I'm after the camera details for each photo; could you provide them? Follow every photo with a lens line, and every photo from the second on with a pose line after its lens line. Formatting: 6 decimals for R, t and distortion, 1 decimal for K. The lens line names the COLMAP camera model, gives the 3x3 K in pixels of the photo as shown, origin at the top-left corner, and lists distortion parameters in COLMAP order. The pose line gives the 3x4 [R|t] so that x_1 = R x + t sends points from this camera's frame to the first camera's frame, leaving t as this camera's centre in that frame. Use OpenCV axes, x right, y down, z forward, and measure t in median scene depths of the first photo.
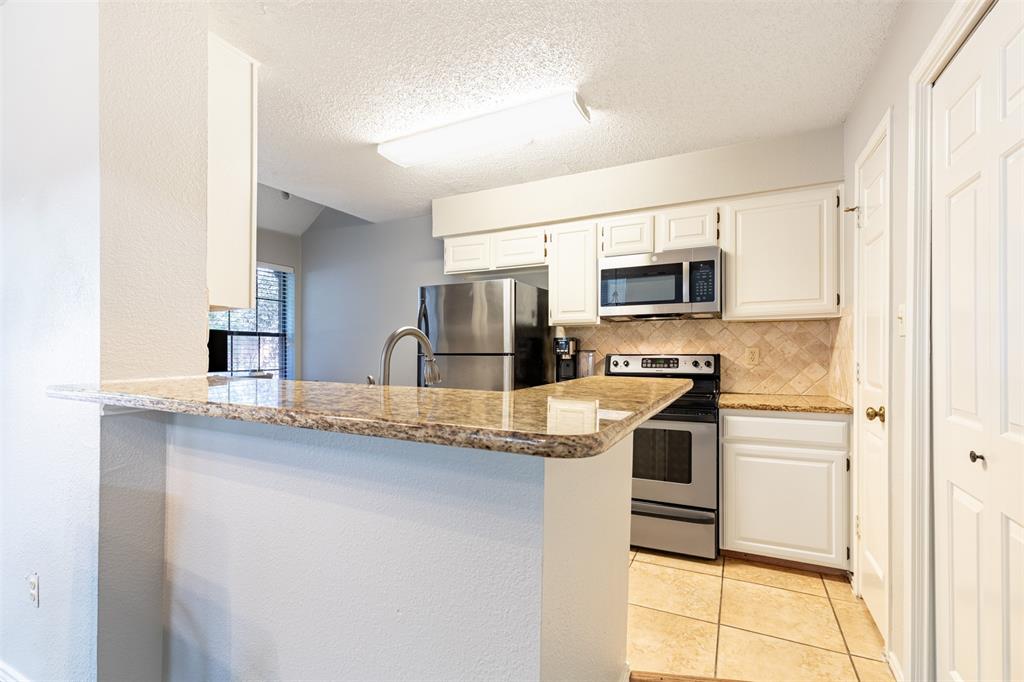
lens RADIAL K [[459.5, 0, 502.9], [0, 459.5, 359.2], [0, 0, 1]] dist [0.006162, -0.001074]
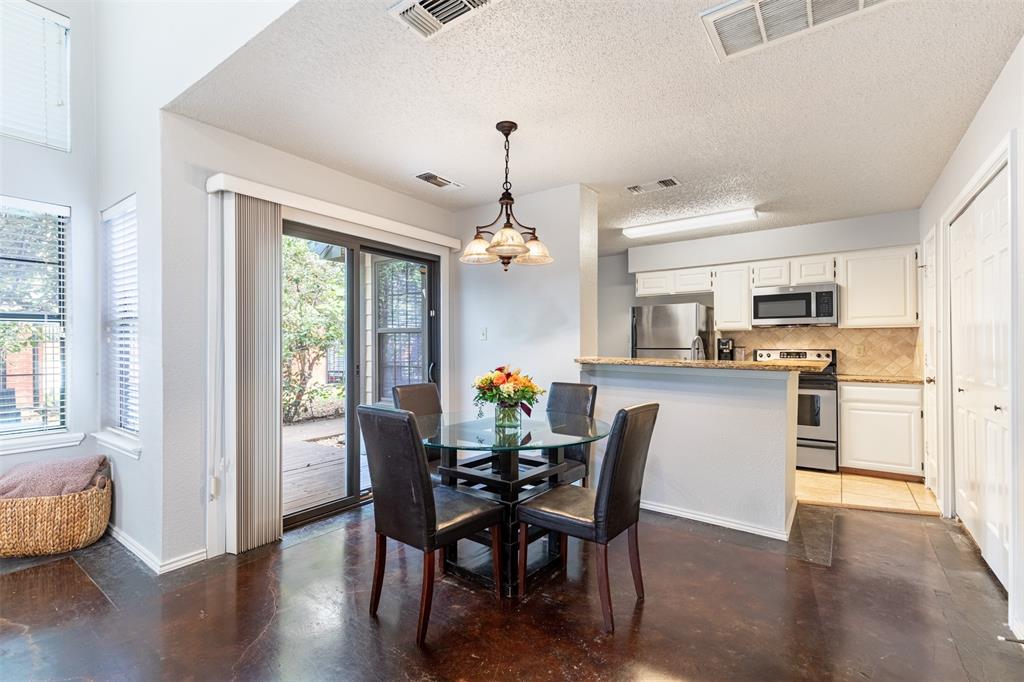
lens RADIAL K [[459.5, 0, 510.3], [0, 459.5, 346.2], [0, 0, 1]] dist [0.006162, -0.001074]
pose [[0.989154, 0.003062, -0.146849, -0.395397], [-0.006105, 0.999776, -0.020275, 0.016564], [0.146754, 0.020951, 0.988951, -0.714447]]
